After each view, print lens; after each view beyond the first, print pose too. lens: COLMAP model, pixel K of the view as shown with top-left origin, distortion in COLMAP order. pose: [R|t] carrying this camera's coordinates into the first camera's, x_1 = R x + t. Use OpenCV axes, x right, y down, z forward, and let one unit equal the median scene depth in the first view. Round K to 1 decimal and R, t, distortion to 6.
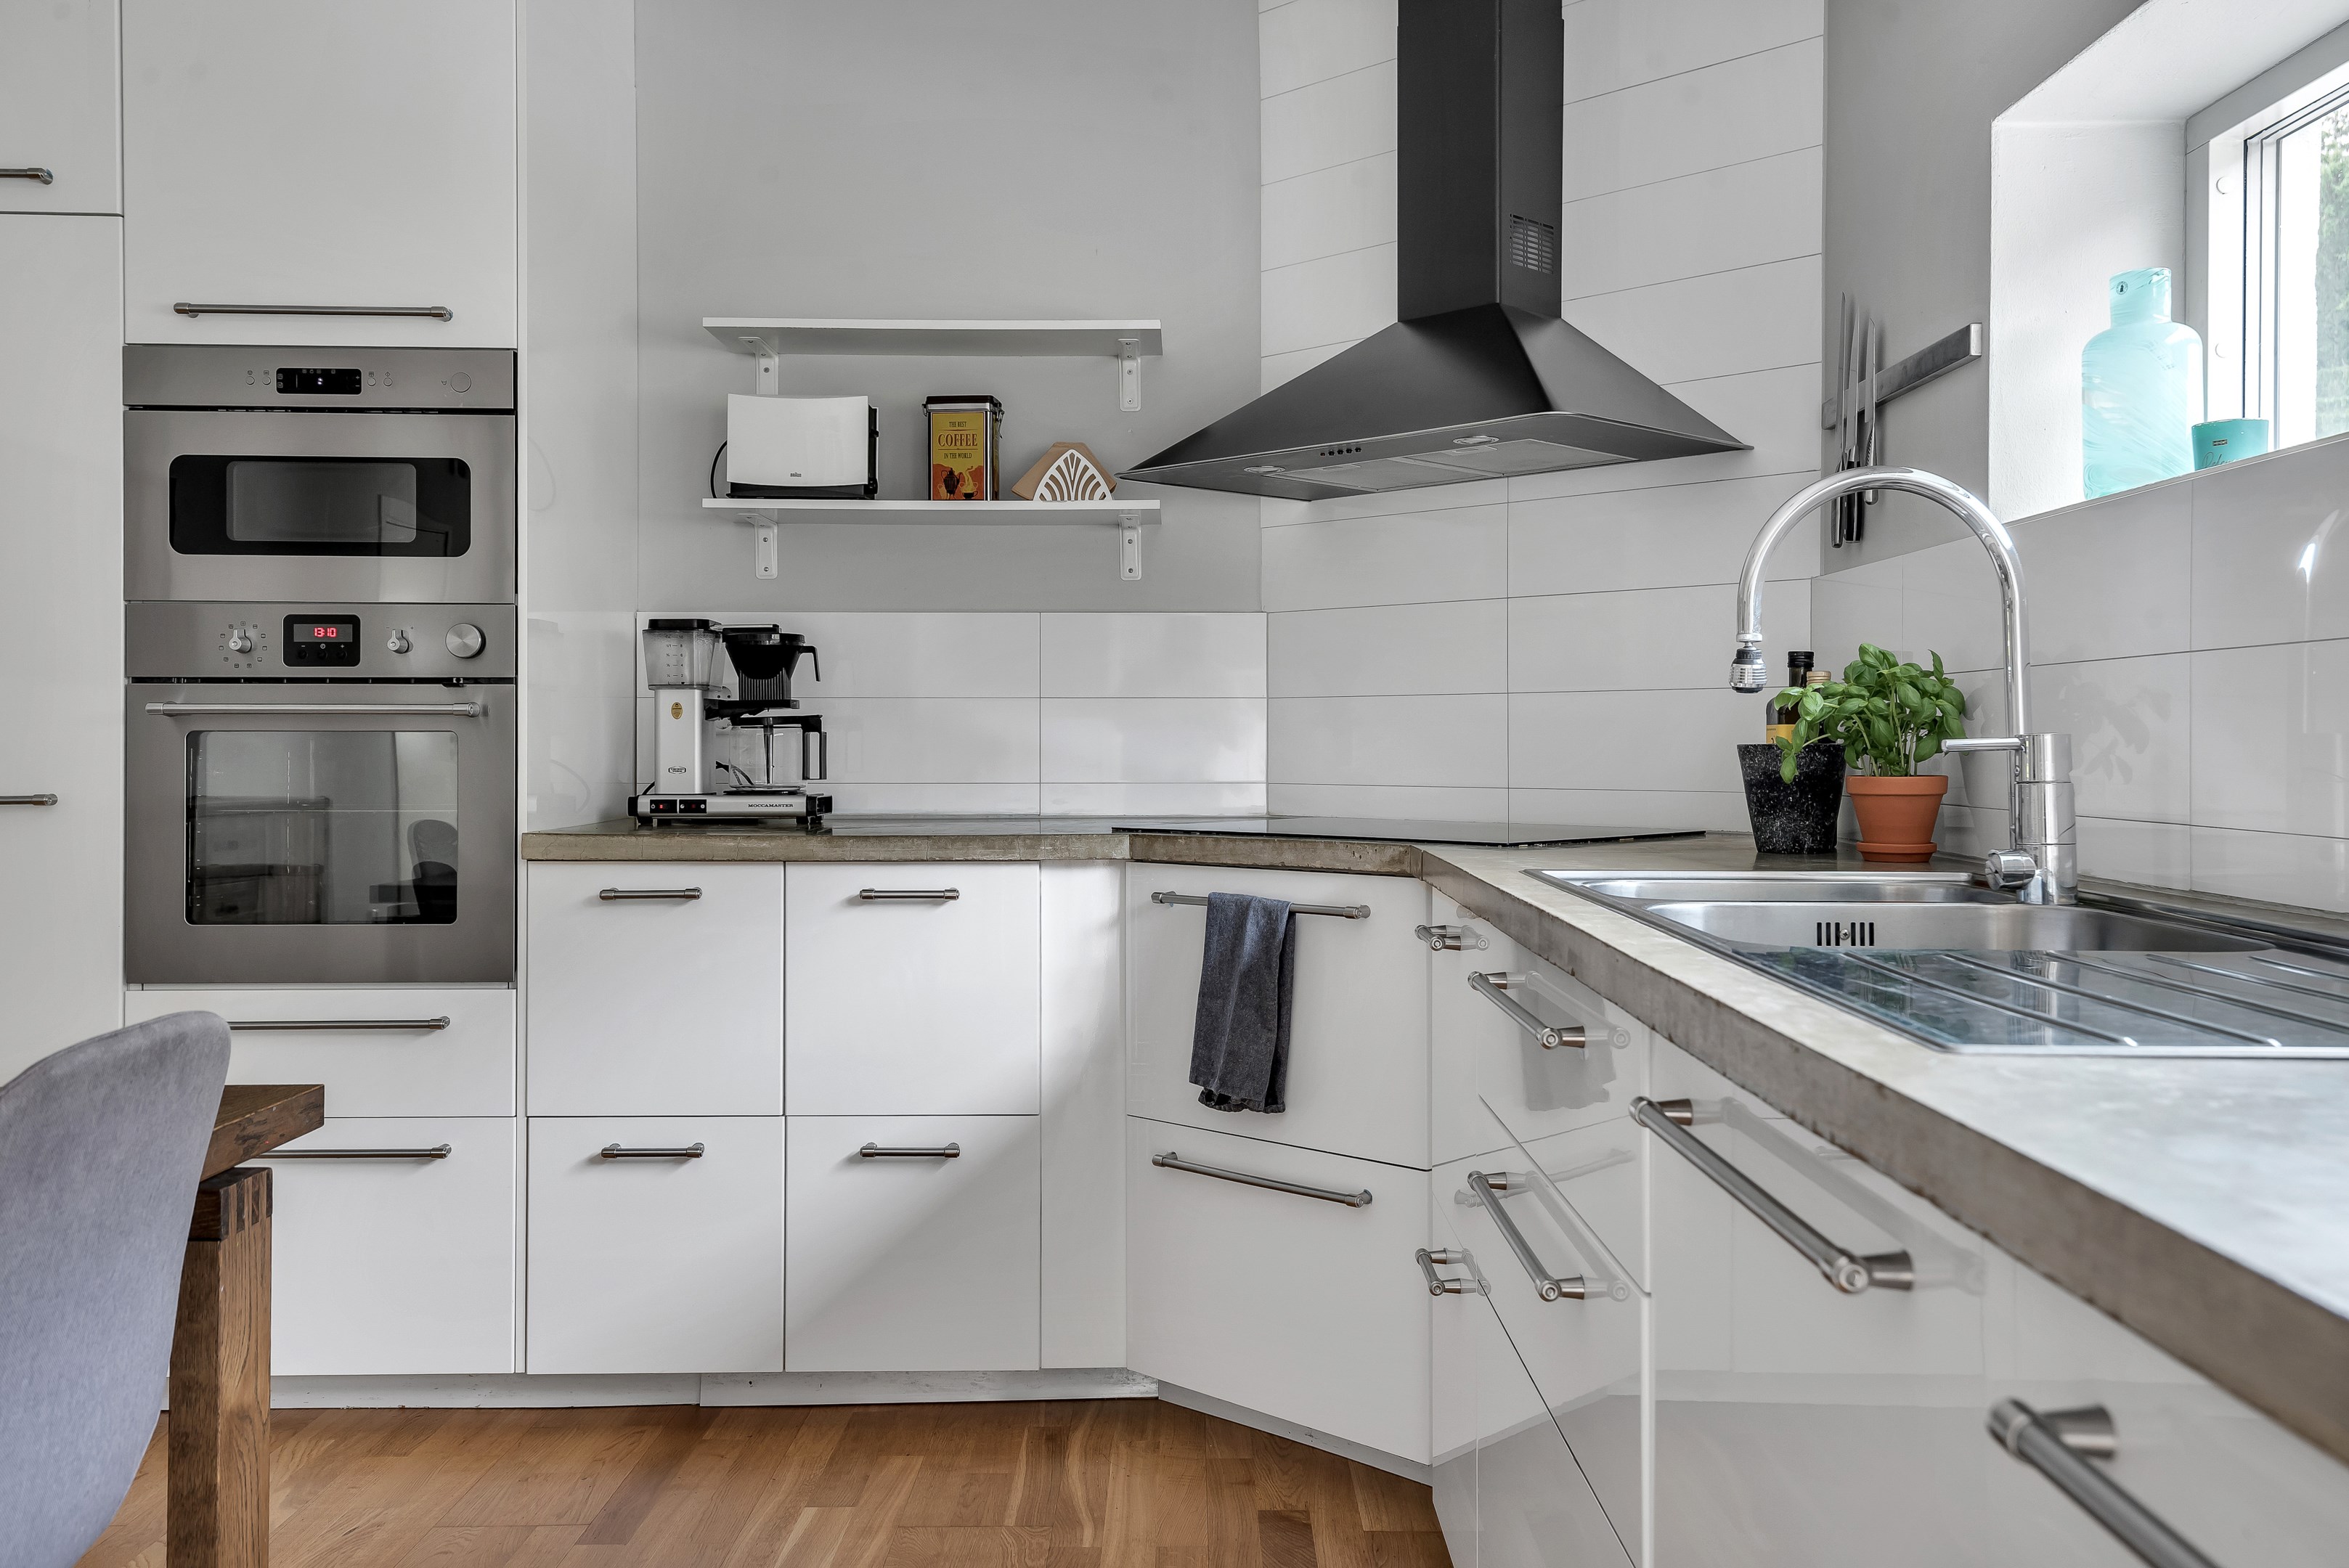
lens RADIAL K [[1959.4, 0, 1230.0], [0, 1959.4, 779.1], [0, 0, 1]] dist [0.003374, 0.007403]
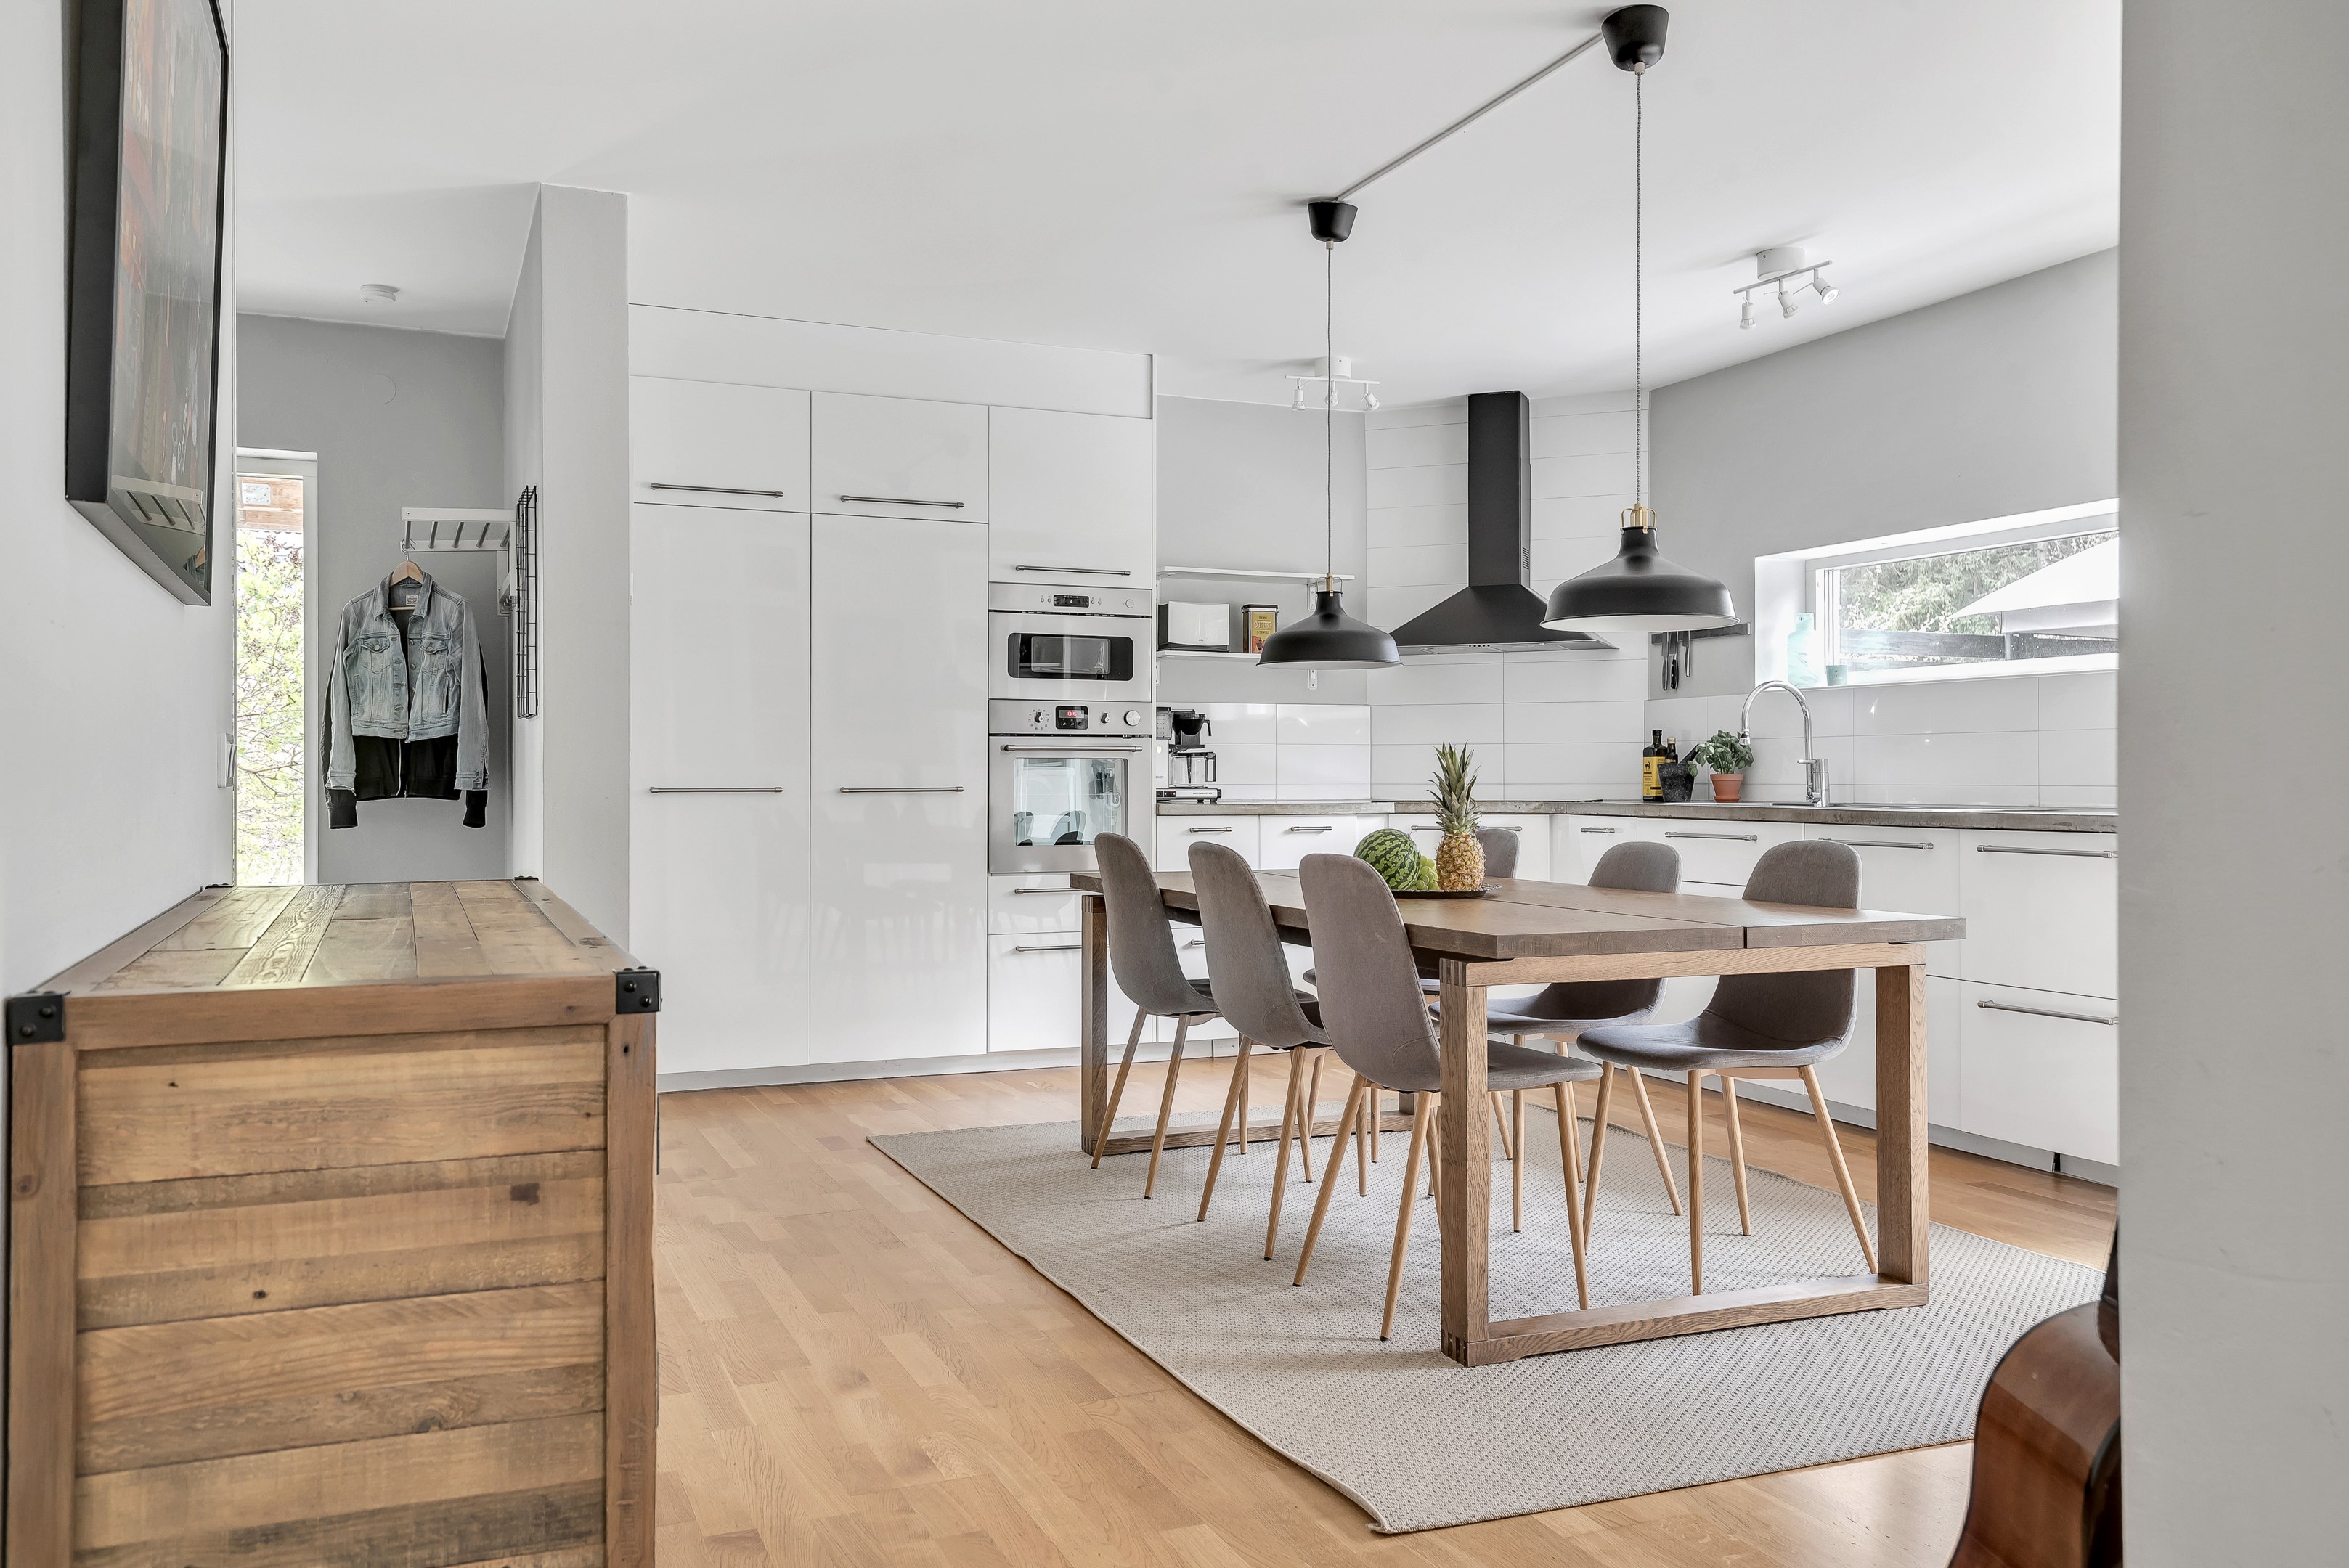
lens RADIAL K [[1877.1, 0, 1174.5], [0, 1877.1, 784.0], [0, 0, 1]] dist [-0.003072, -0.000328]
pose [[0.930910, -0.002016, 0.365242, -1.132707], [0.008073, 0.999854, -0.015059, 0.037990], [-0.365159, 0.016967, 0.930791, -1.024963]]
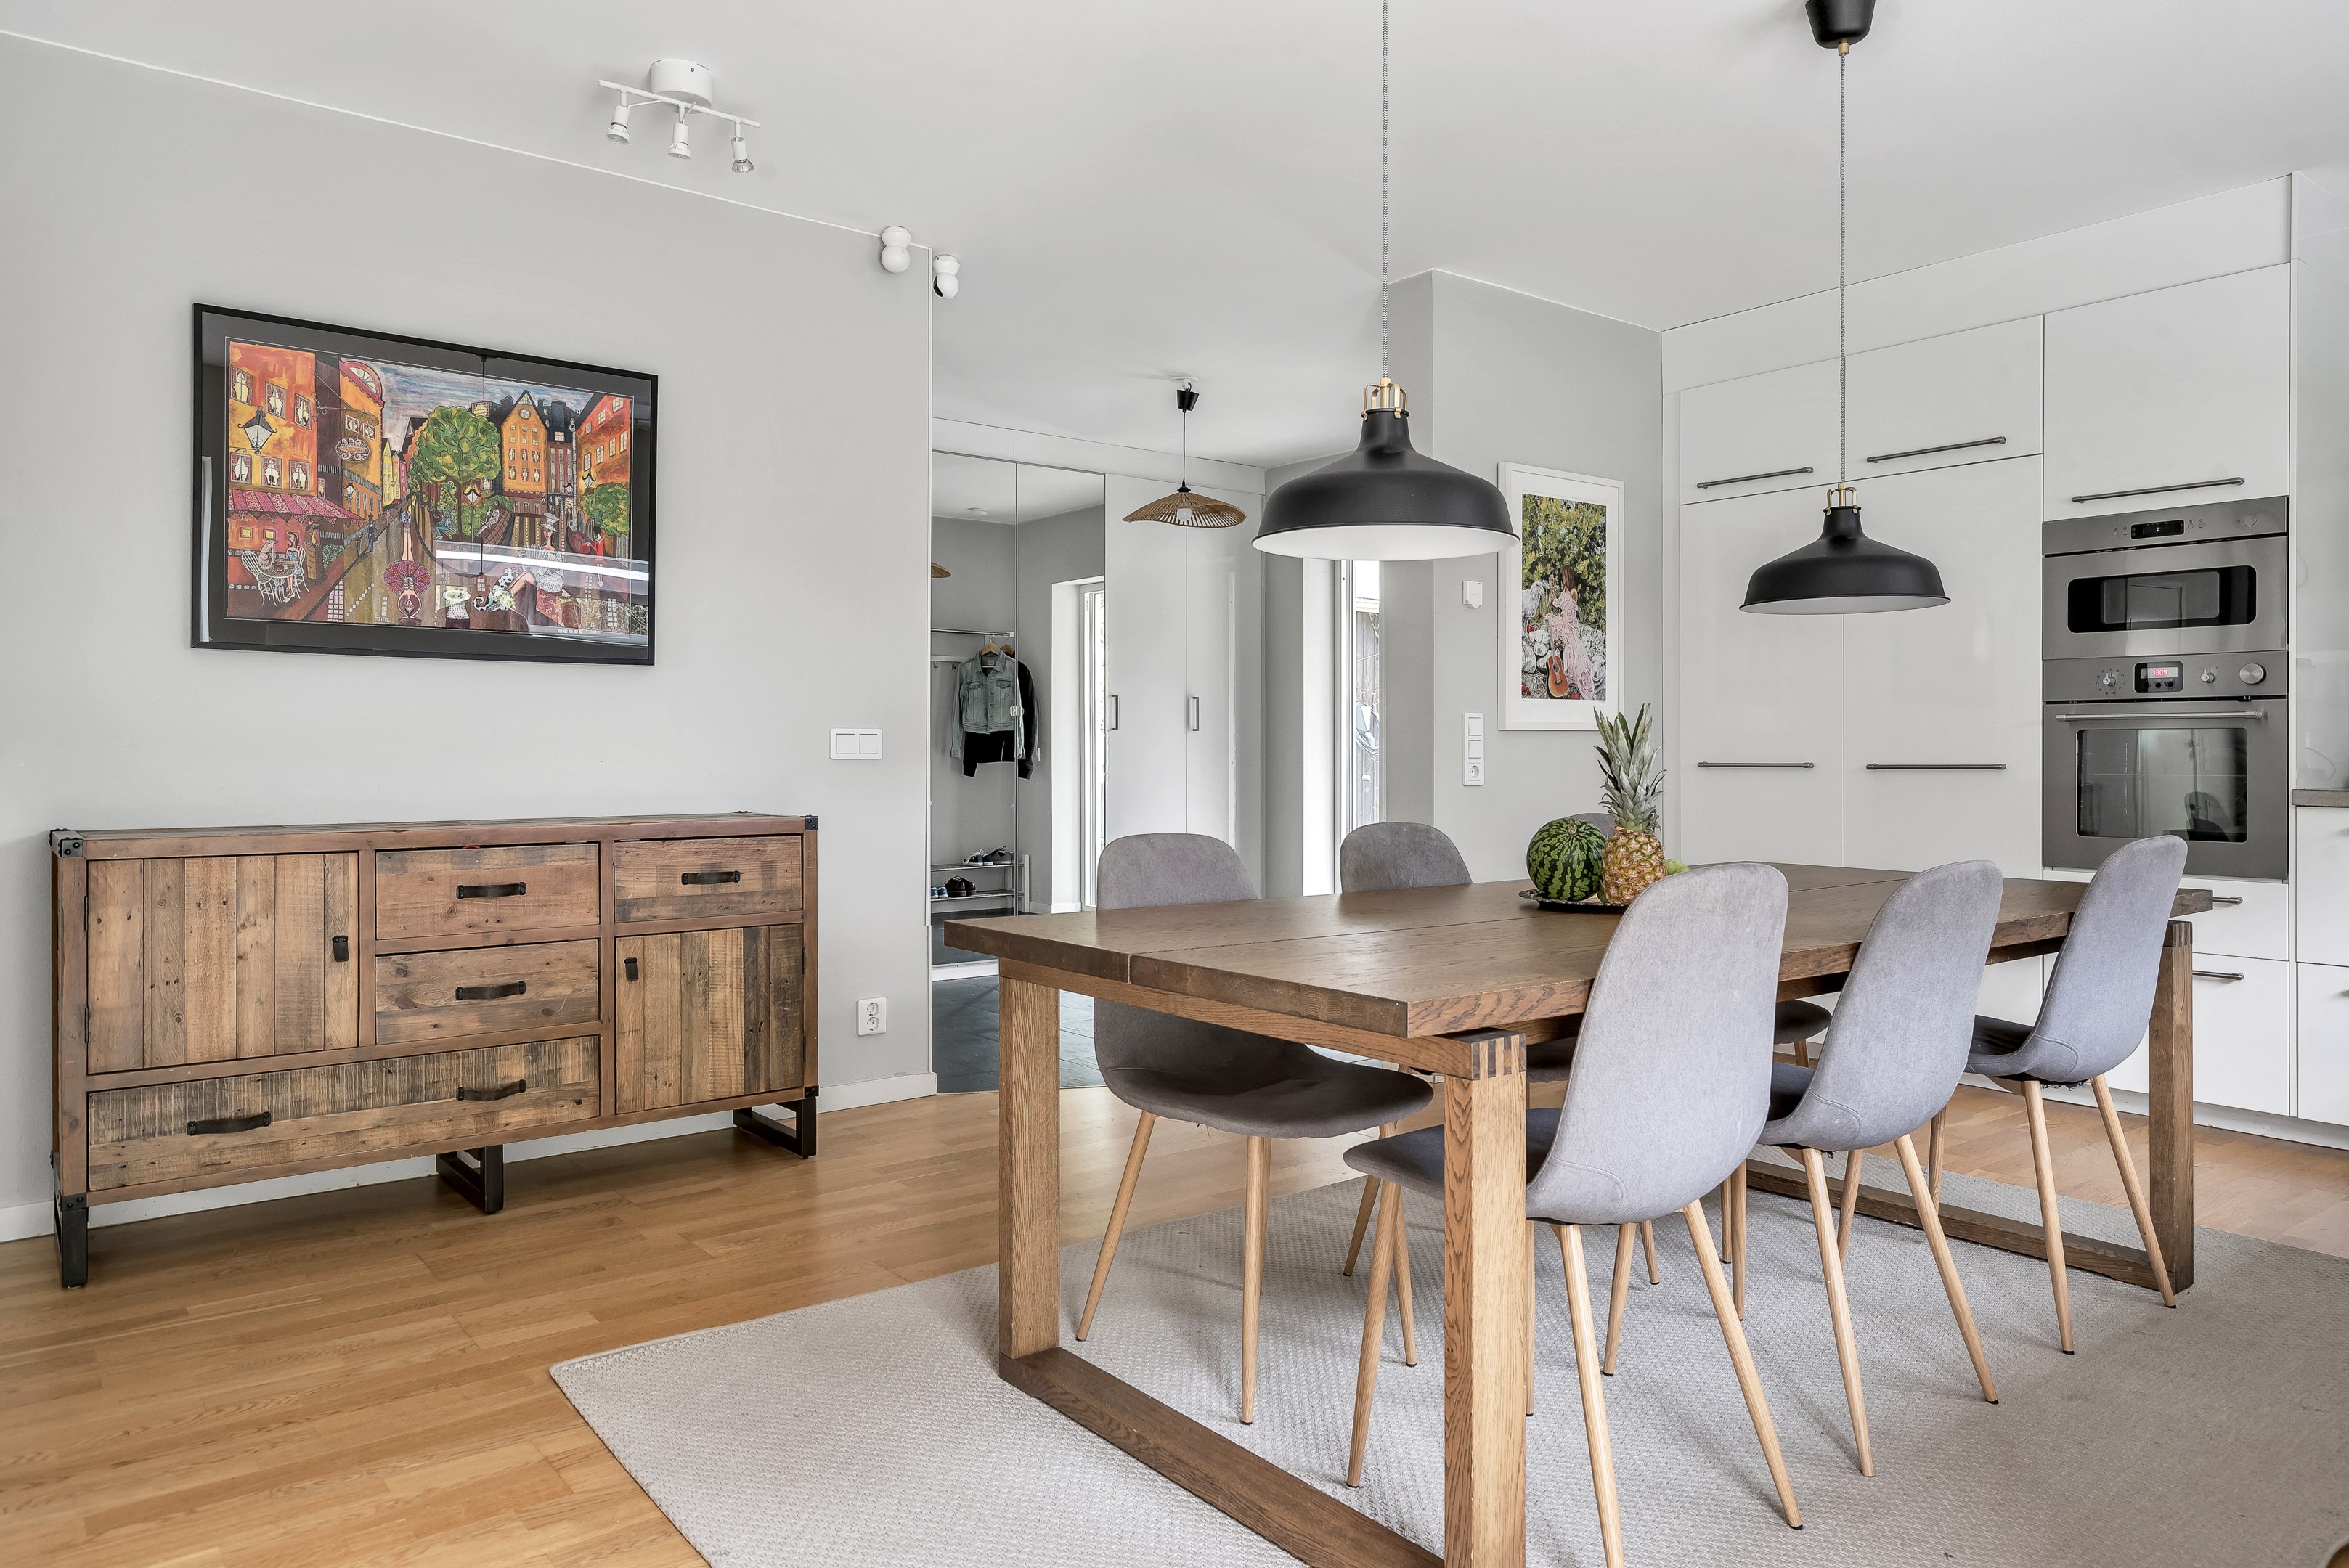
lens RADIAL K [[1532.2, 0, 1174.5], [0, 1532.2, 784.0], [0, 0, 1]] dist [-0.001187, -0.000770]
pose [[0.601114, 0.014753, -0.799027, 0.105584], [-0.013258, 0.999876, 0.008487, 0.024712], [0.799053, 0.005492, 0.601235, -0.523242]]
